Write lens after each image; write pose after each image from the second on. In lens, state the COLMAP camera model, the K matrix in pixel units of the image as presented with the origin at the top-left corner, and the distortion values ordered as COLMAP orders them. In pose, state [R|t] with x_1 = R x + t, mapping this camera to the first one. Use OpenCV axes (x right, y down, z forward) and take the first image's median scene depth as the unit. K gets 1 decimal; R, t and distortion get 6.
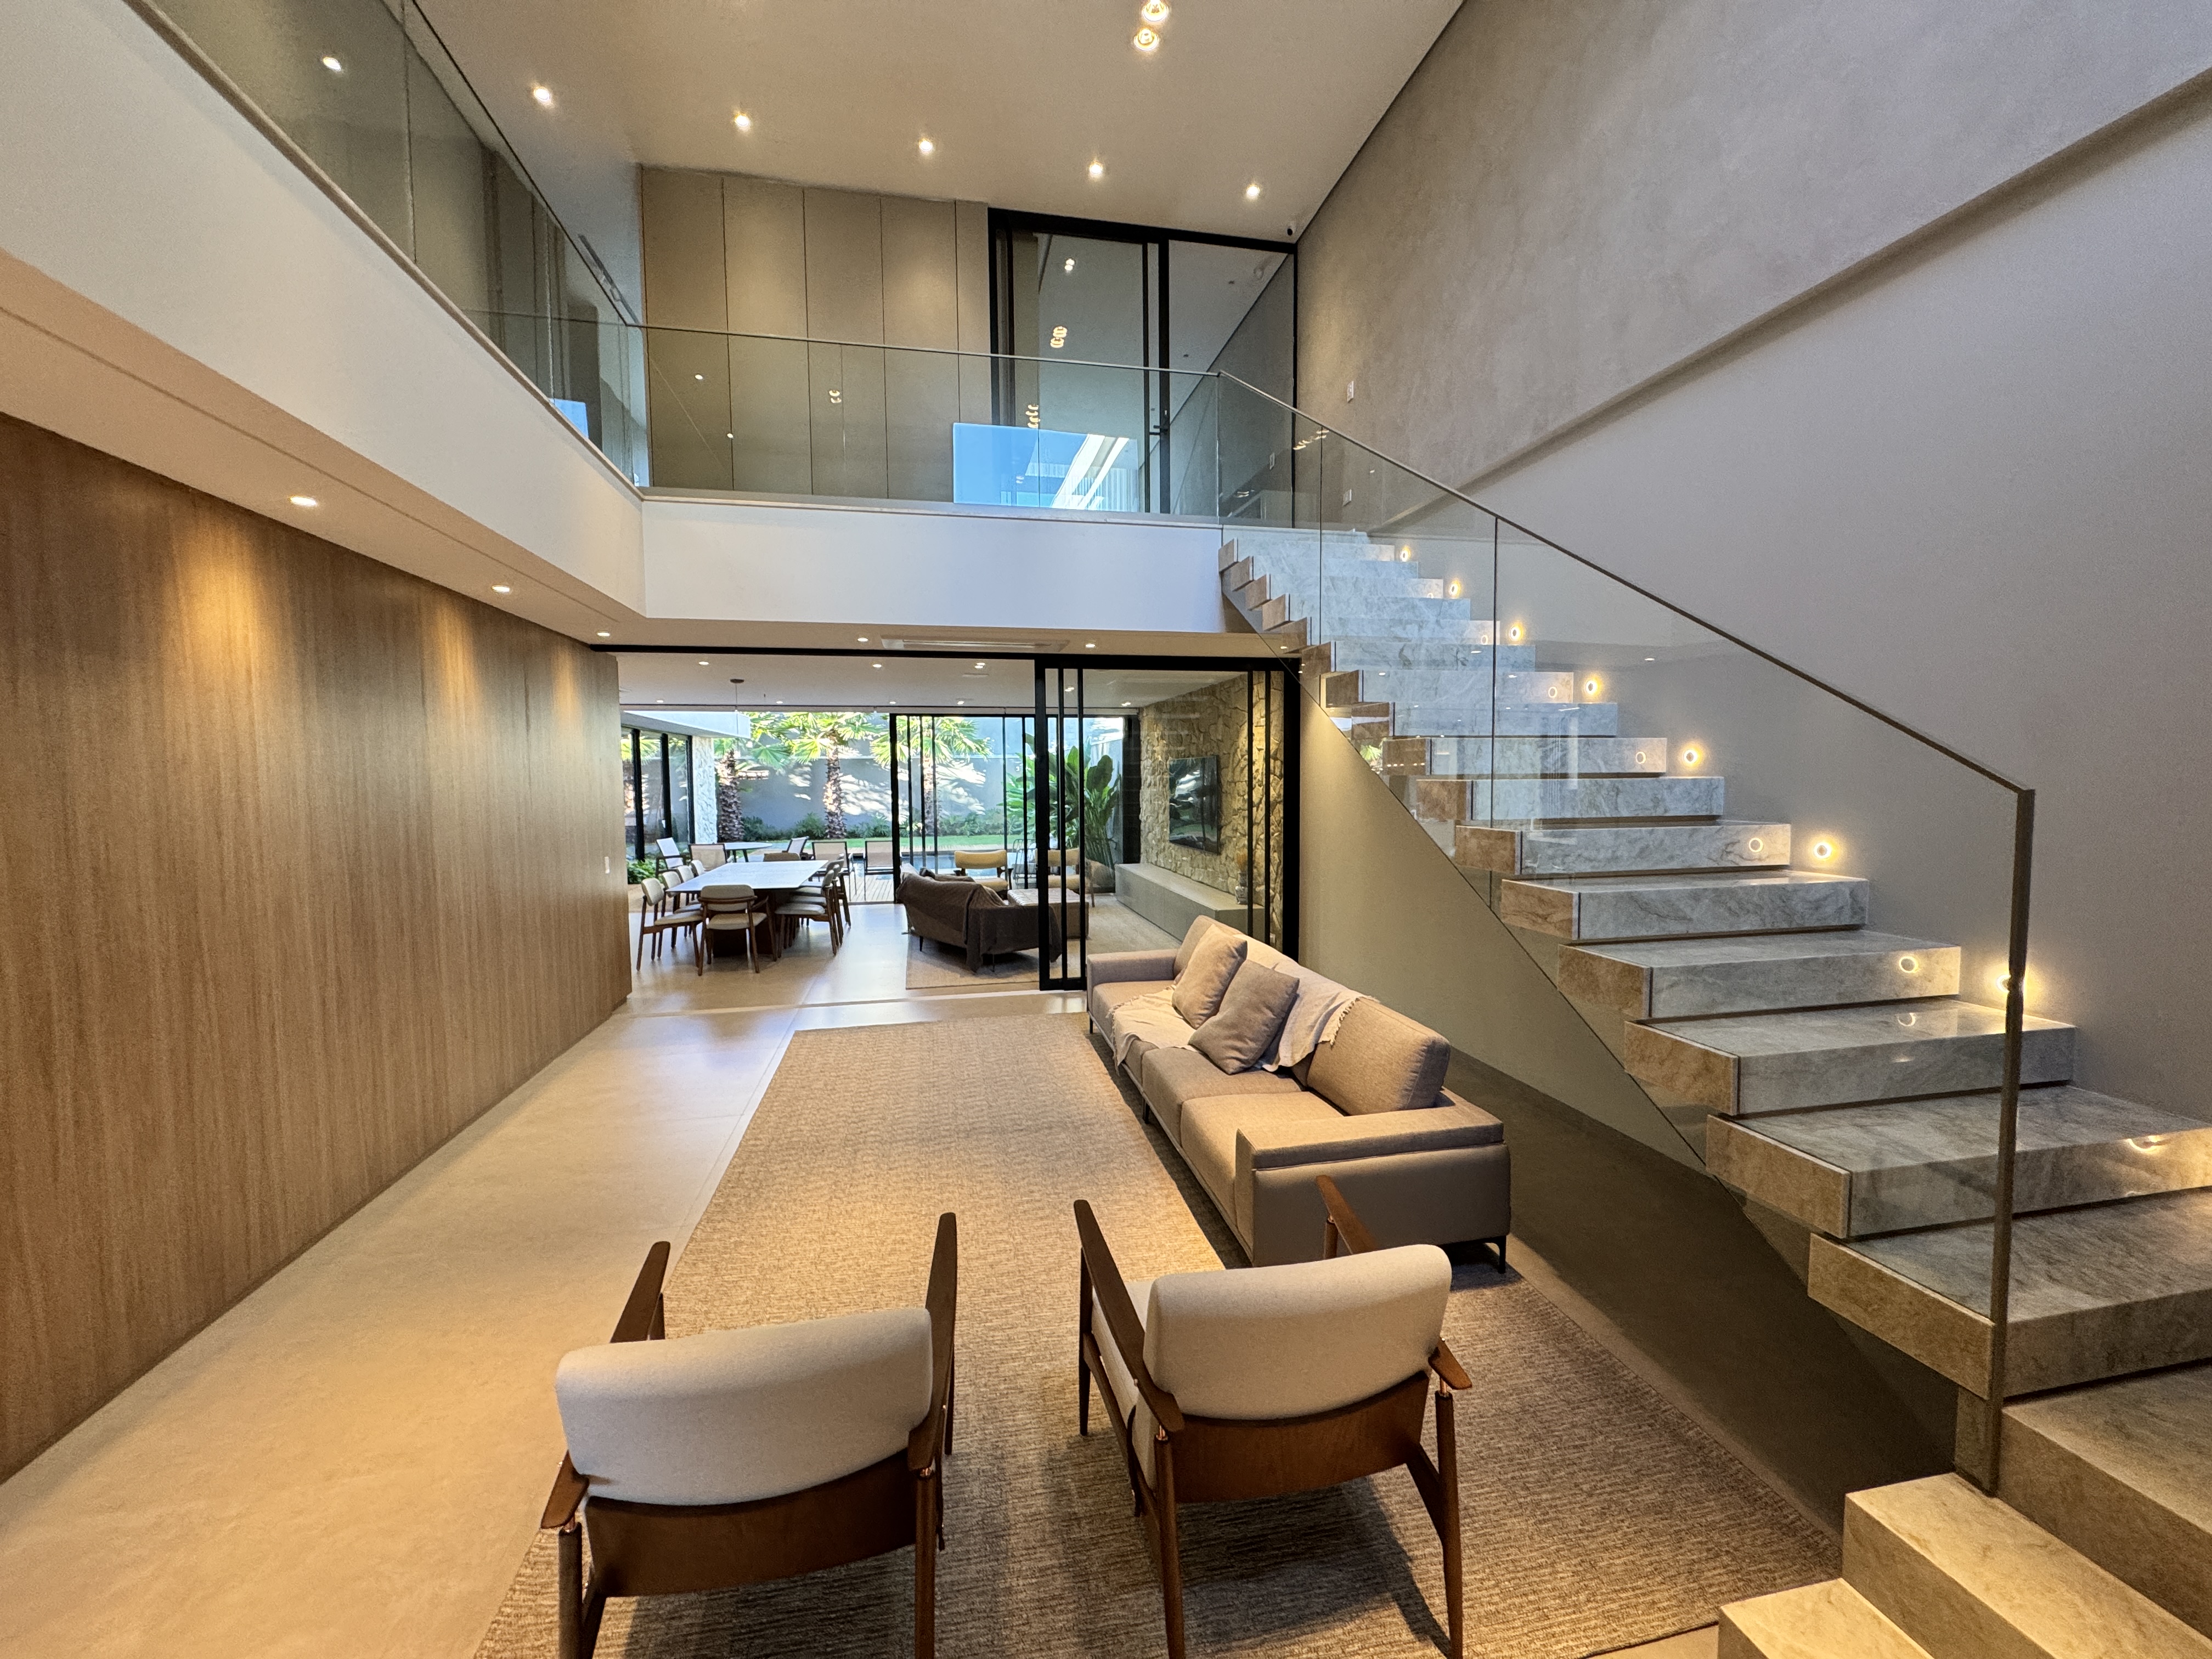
lens RADIAL K [[886.7, 0, 1112.0], [0, 886.7, 830.0], [0, 0, 1]] dist [0.000540, 0.000008]
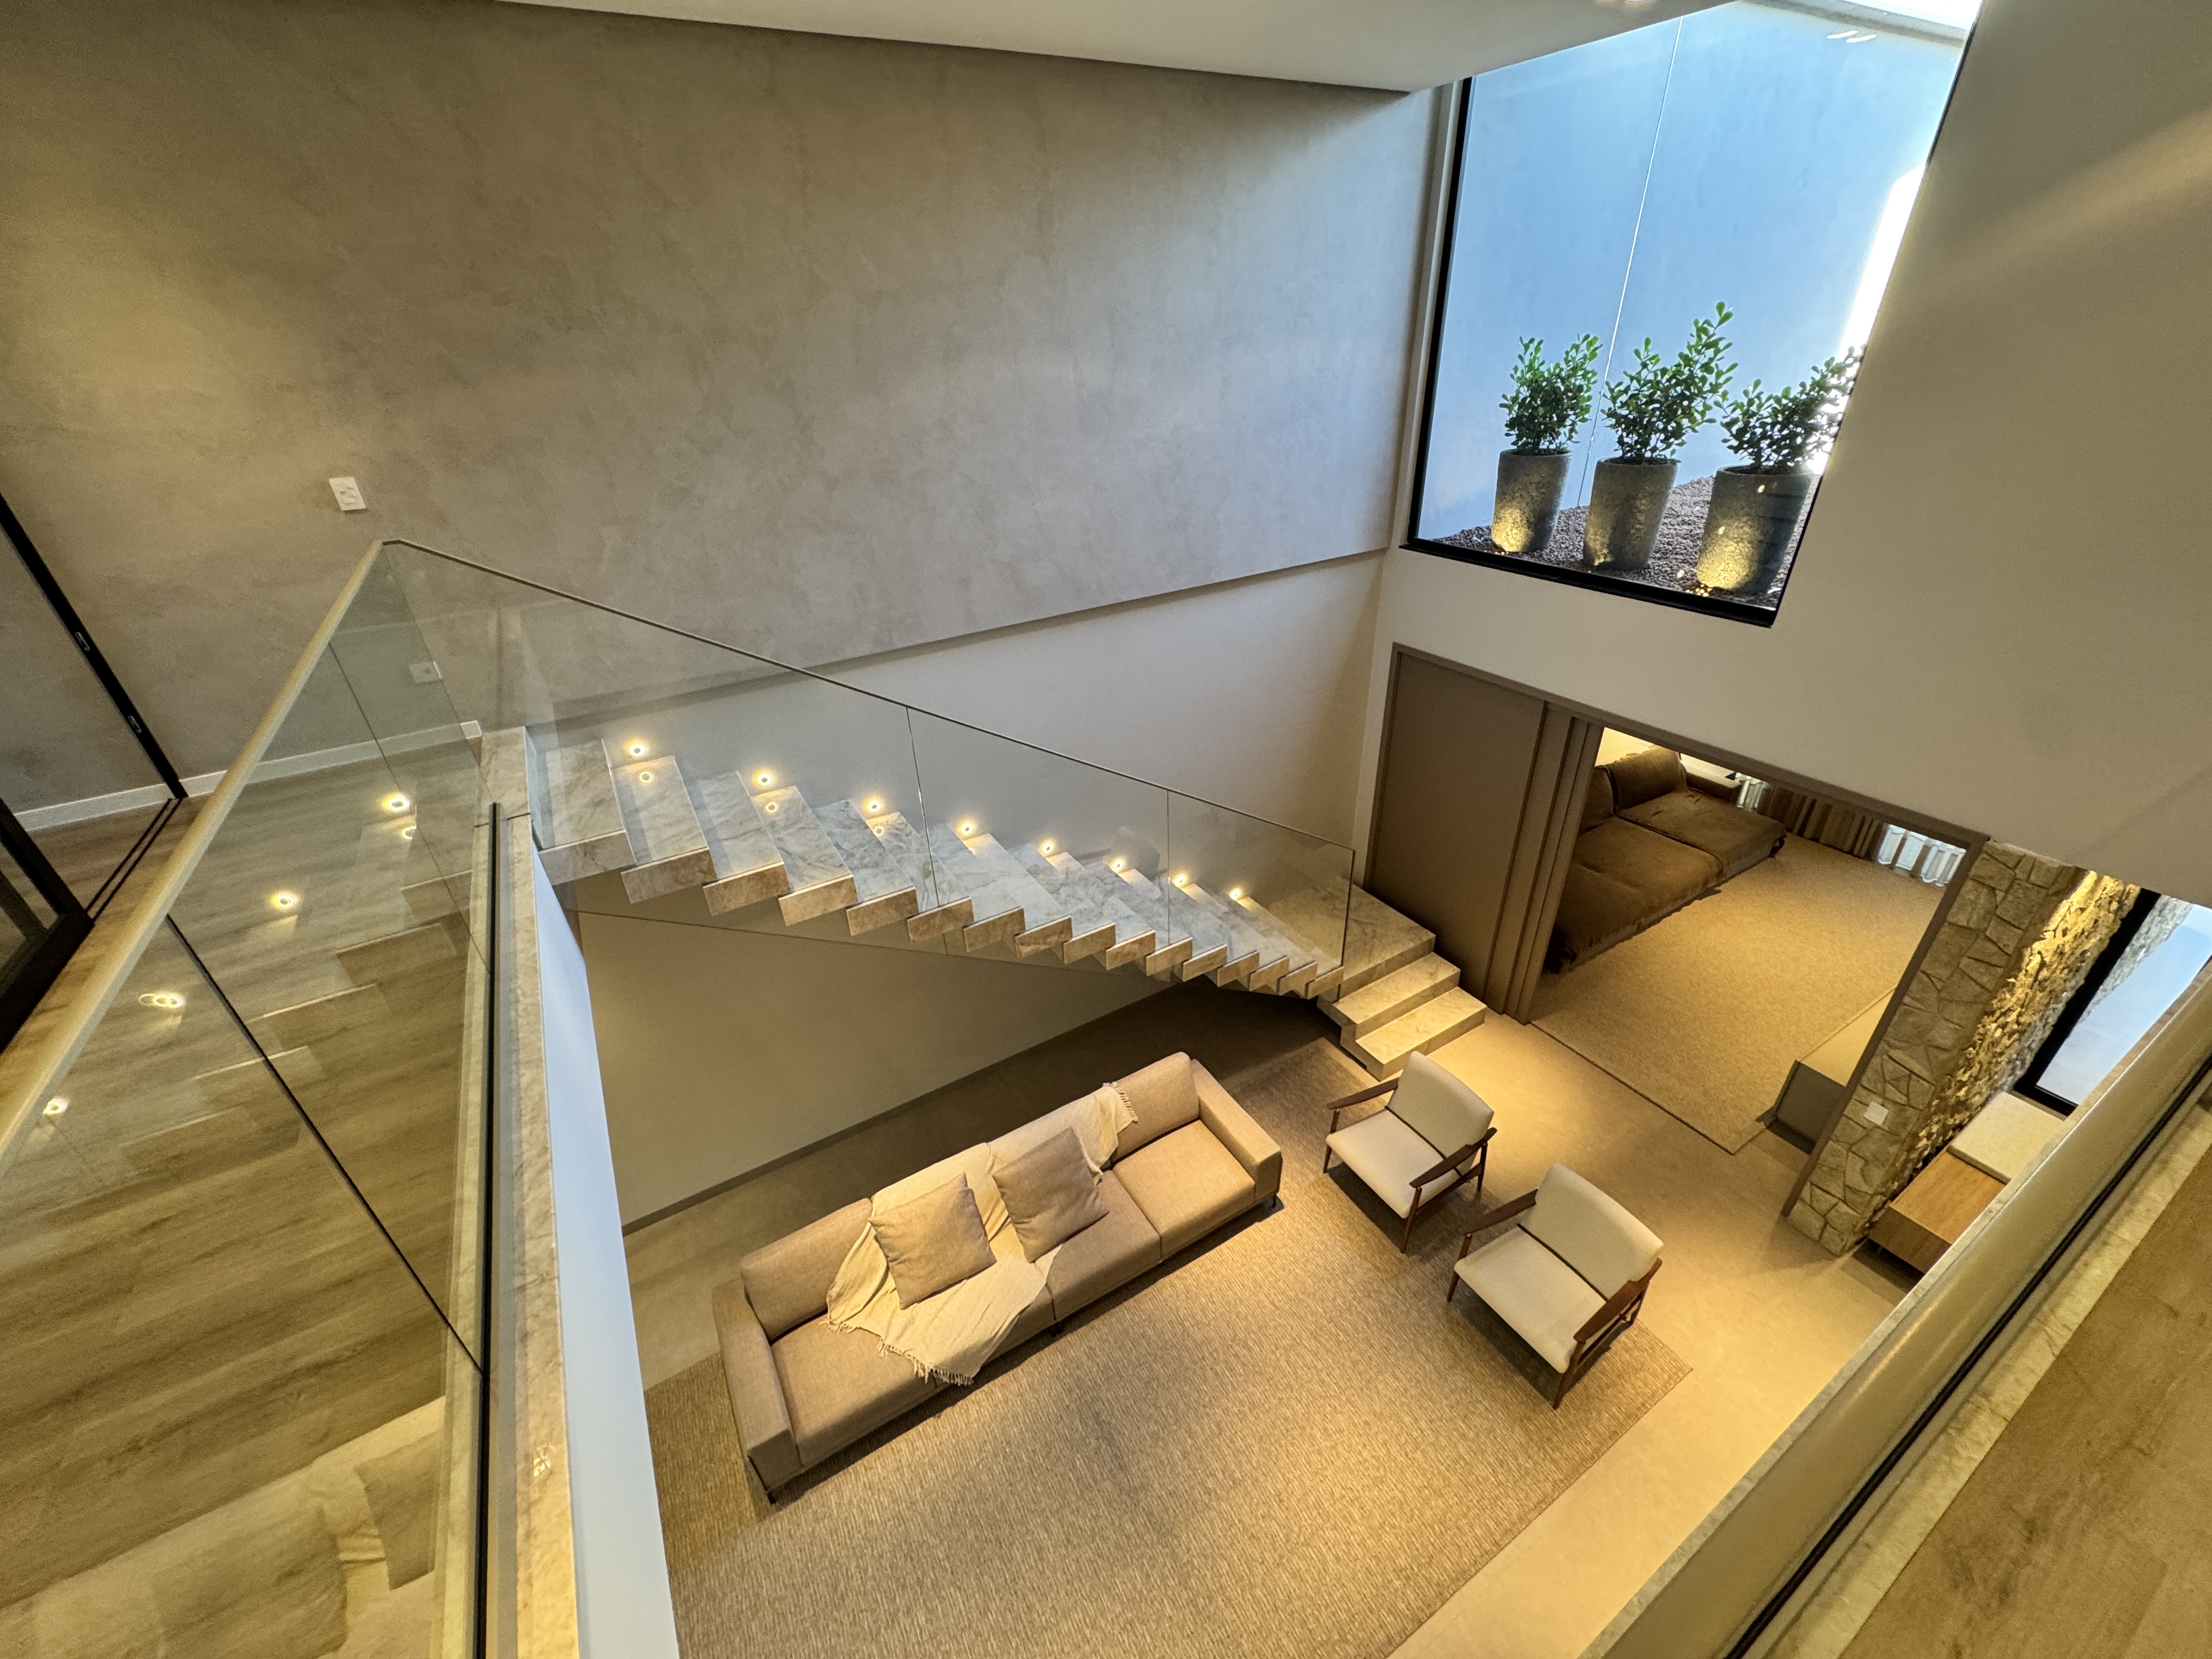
lens RADIAL K [[886.7, 0, 1113.5], [0, 886.7, 827.6], [0, 0, 1]] dist [0.000540, 0.000008]
pose [[-0.330858, -0.445940, 0.831667, -0.758587], [0.098896, 0.860064, 0.500510, -0.931884], [-0.938484, 0.247846, -0.240457, 1.257213]]
